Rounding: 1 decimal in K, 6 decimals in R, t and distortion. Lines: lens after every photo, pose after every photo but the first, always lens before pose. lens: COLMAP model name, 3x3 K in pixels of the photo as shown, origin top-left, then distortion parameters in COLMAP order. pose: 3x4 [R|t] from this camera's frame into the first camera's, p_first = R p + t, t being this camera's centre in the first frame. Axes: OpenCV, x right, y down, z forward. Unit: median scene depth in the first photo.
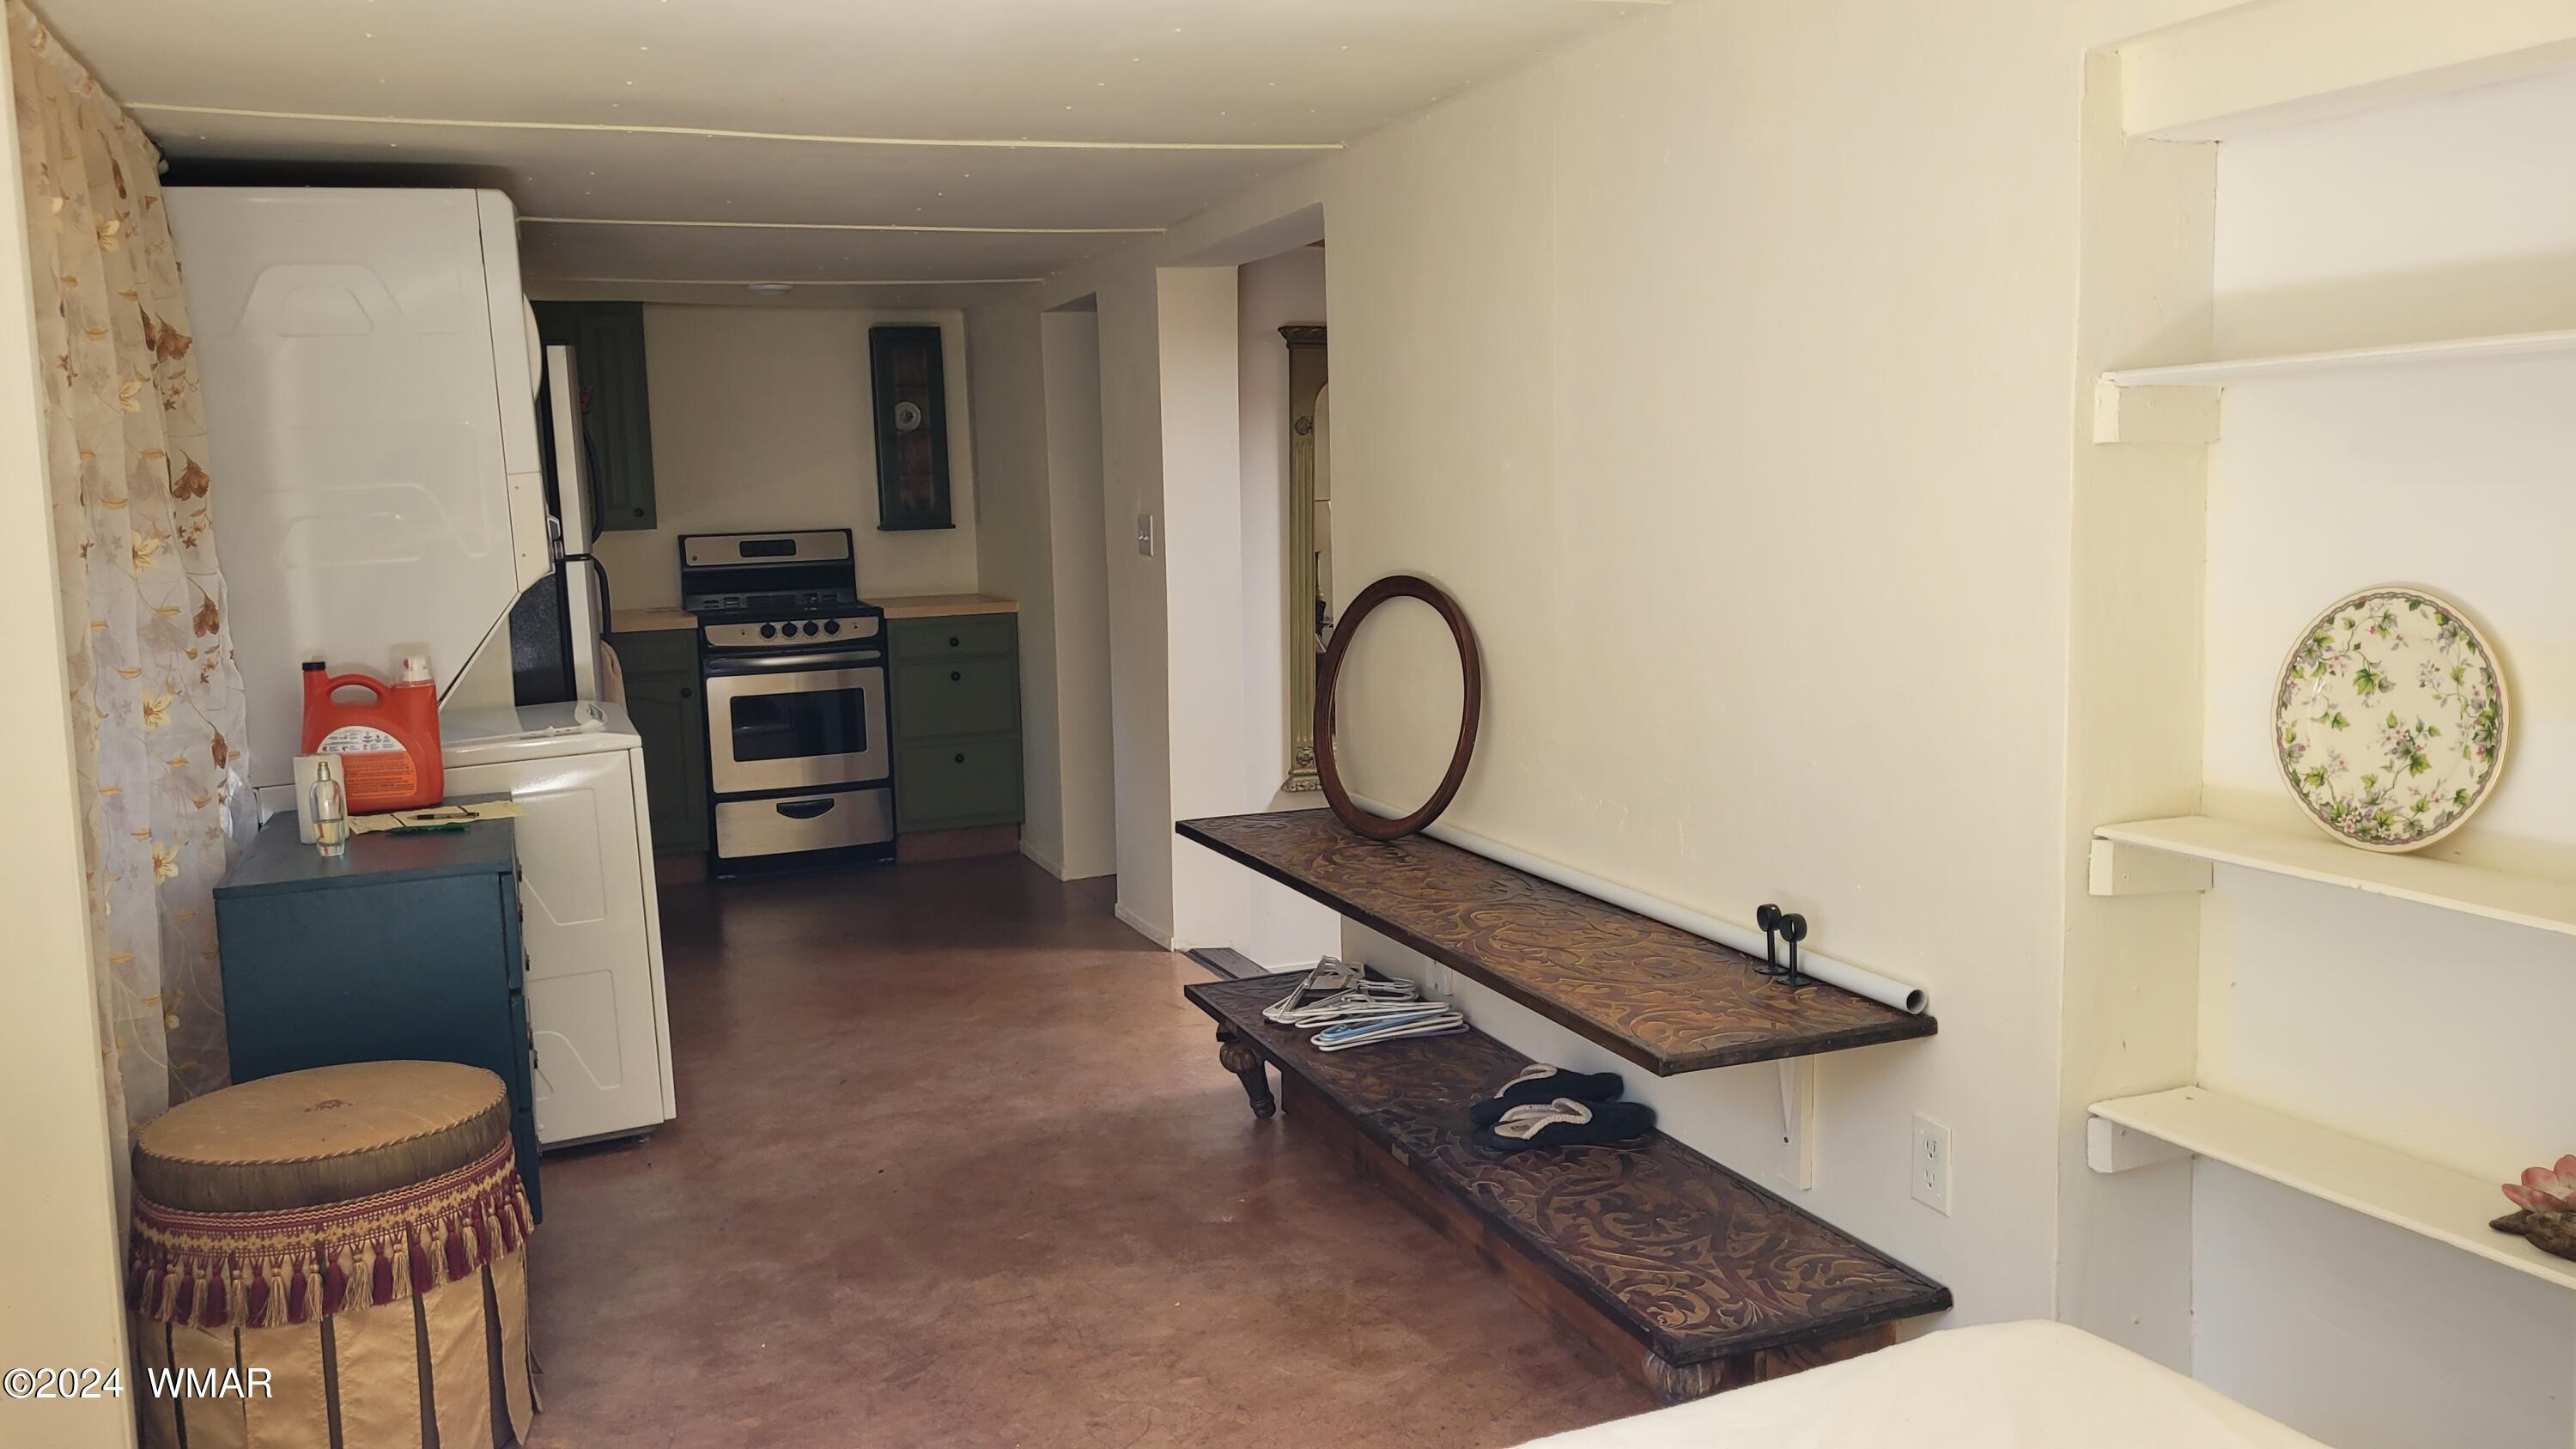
lens RADIAL K [[1939.3, 0, 1286.6], [0, 1939.3, 725.0], [0, 0, 1]] dist [0.027481, -0.012786]
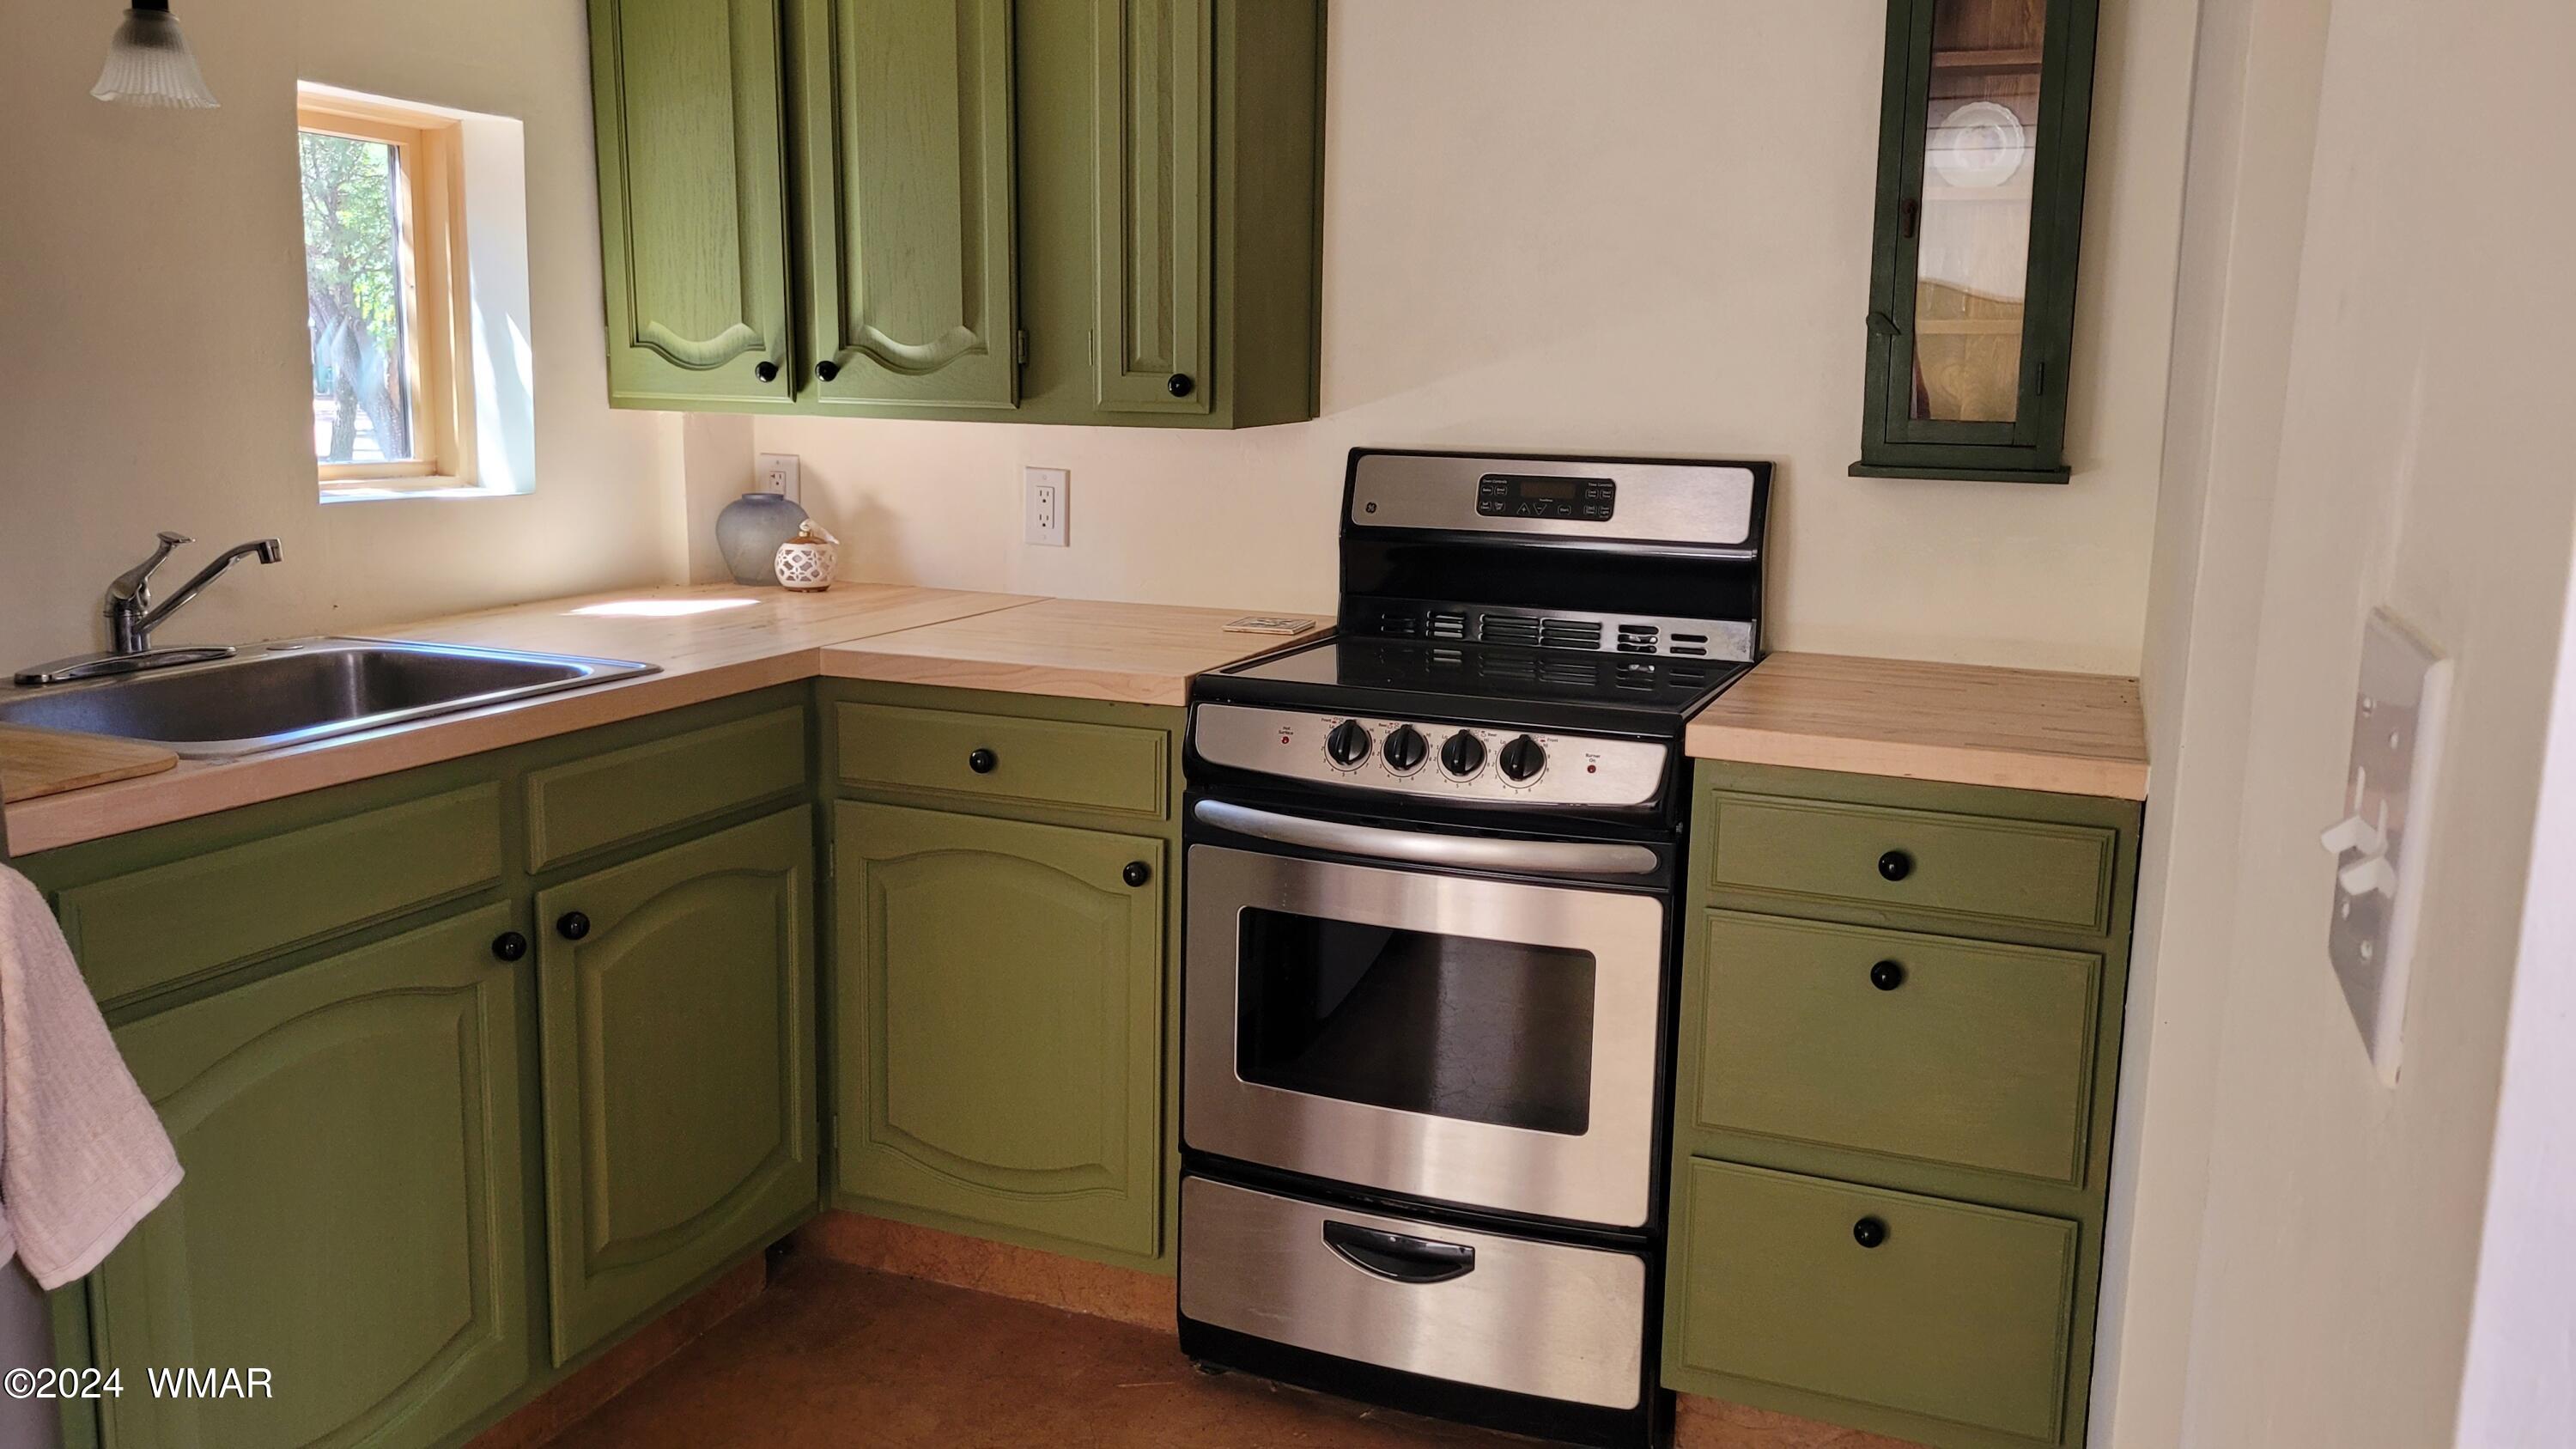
lens RADIAL K [[1939.3, 0, 1282.2], [0, 1939.3, 713.0], [0, 0, 1]] dist [0.027481, -0.012786]
pose [[0.711572, 0.160621, -0.684008, -0.038675], [-0.127732, 0.986869, 0.098861, -0.084376], [0.690905, 0.017023, 0.722745, 0.725812]]
